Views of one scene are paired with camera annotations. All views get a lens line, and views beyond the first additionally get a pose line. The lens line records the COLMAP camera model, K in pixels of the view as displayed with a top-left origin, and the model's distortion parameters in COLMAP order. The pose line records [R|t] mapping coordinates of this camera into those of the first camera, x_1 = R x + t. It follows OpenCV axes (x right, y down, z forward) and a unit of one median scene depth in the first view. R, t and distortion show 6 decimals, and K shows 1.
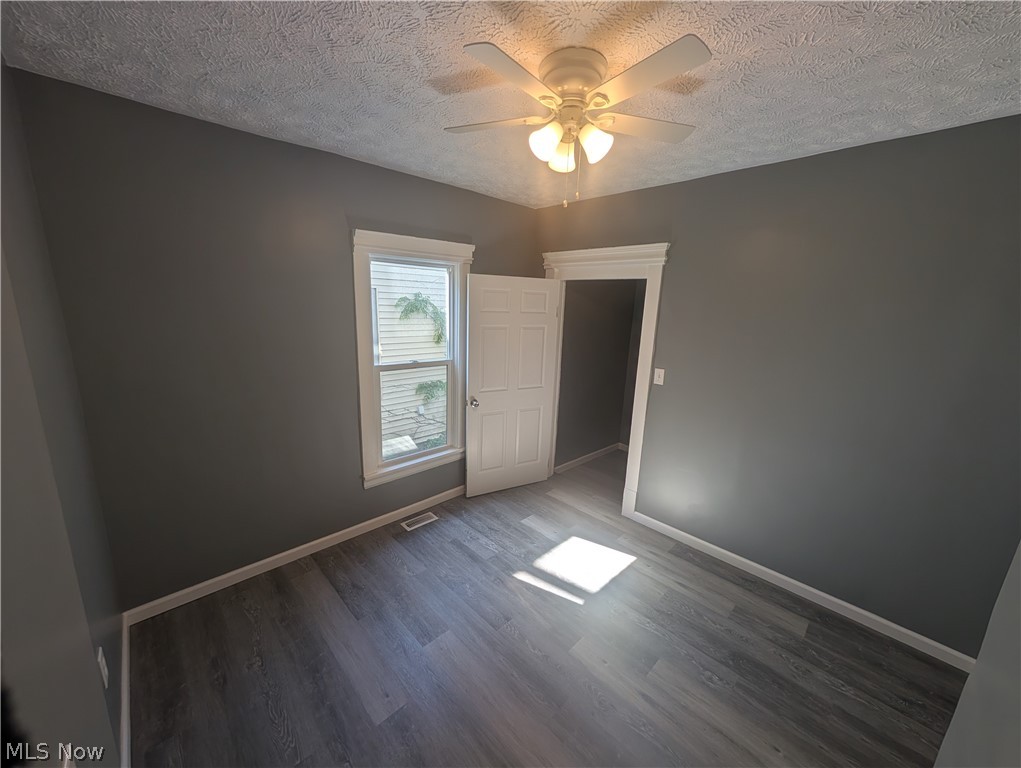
lens RADIAL K [[389.0, 0, 509.2], [0, 389.0, 382.3], [0, 0, 1]] dist [-0.002475, -0.000133]
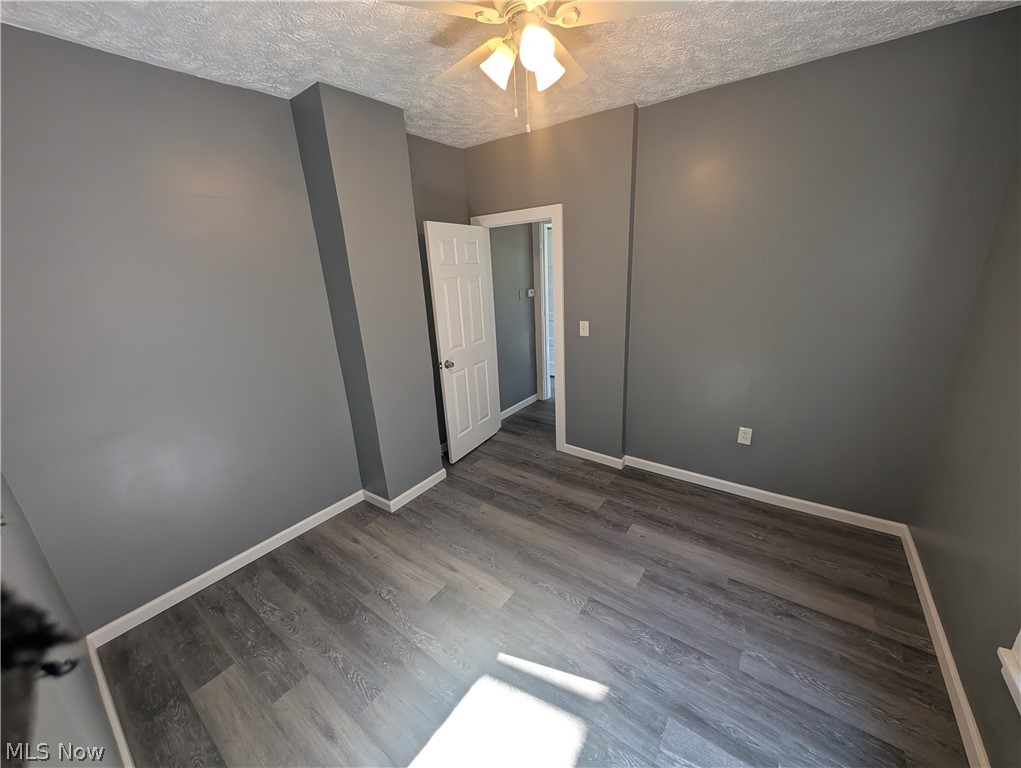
lens RADIAL K [[389.0, 0, 511.1], [0, 389.0, 388.9], [0, 0, 1]] dist [-0.002475, -0.000133]
pose [[-0.984808, 0.067317, -0.160069, 0.270871], [-0.018067, 0.877079, 0.480007, -0.258882], [0.172706, 0.475606, -0.862538, 1.522154]]
